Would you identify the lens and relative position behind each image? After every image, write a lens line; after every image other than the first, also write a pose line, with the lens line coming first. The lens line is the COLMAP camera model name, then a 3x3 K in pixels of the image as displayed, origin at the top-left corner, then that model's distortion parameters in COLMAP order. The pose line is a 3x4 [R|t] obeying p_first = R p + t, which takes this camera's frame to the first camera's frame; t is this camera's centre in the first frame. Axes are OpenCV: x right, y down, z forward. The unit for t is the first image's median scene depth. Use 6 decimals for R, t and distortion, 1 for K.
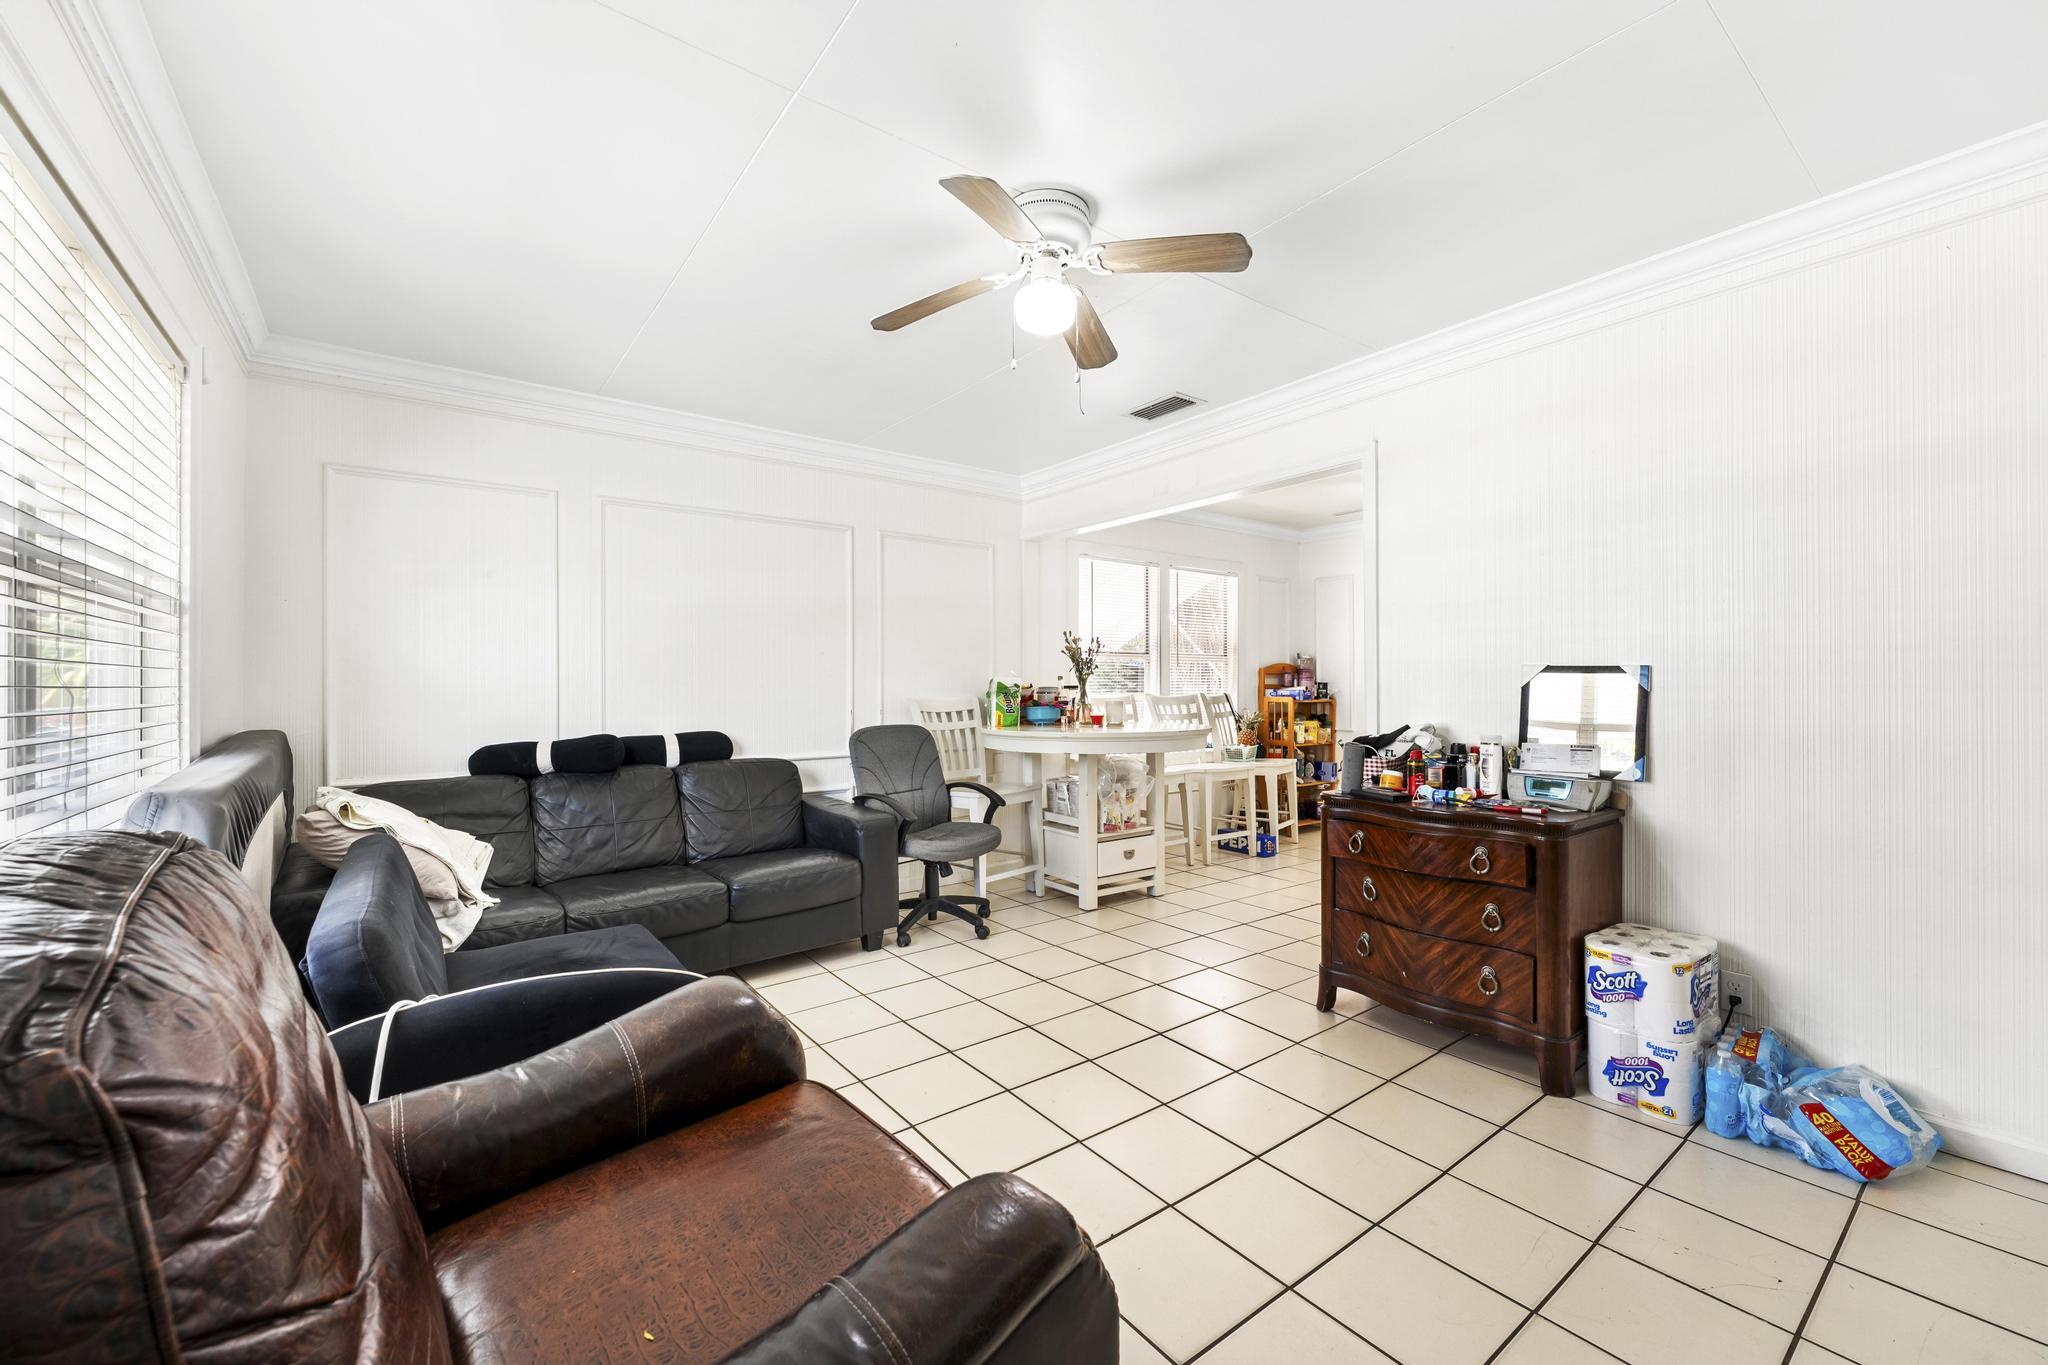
lens RADIAL K [[824.9, 0, 1028.4], [0, 824.9, 687.2], [0, 0, 1]] dist [0.003102, -0.000008]
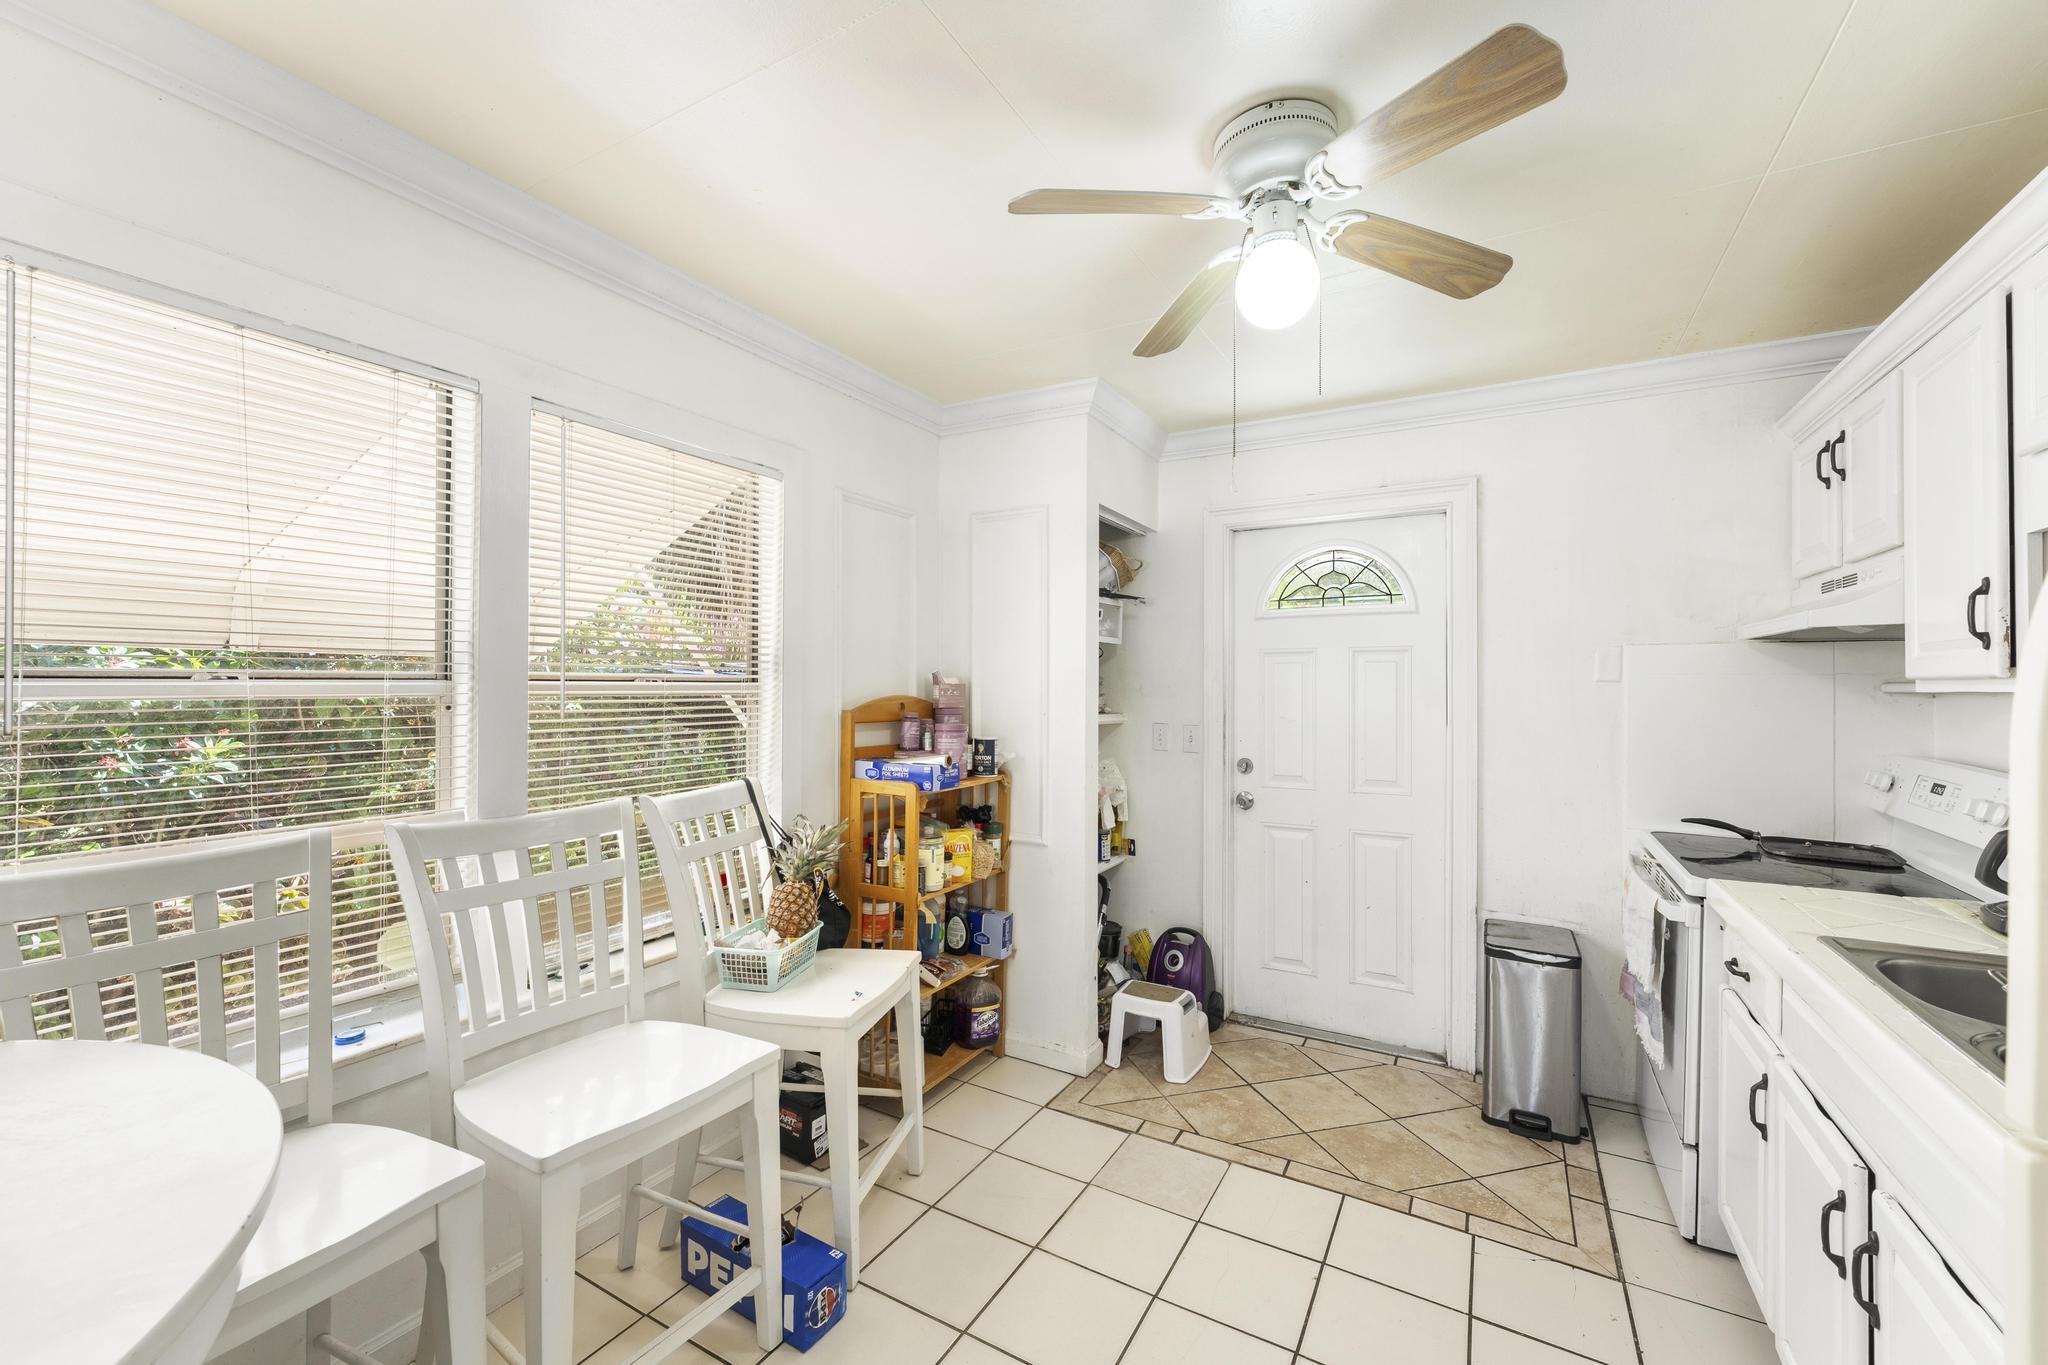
lens RADIAL K [[824.9, 0, 1024.7], [0, 824.9, 680.1], [0, 0, 1]] dist [0.003102, -0.000008]
pose [[0.922717, 0.008963, 0.385374, 0.205066], [-0.009656, 0.999953, -0.000137, -0.039177], [-0.385357, -0.003595, 0.922760, 0.582272]]
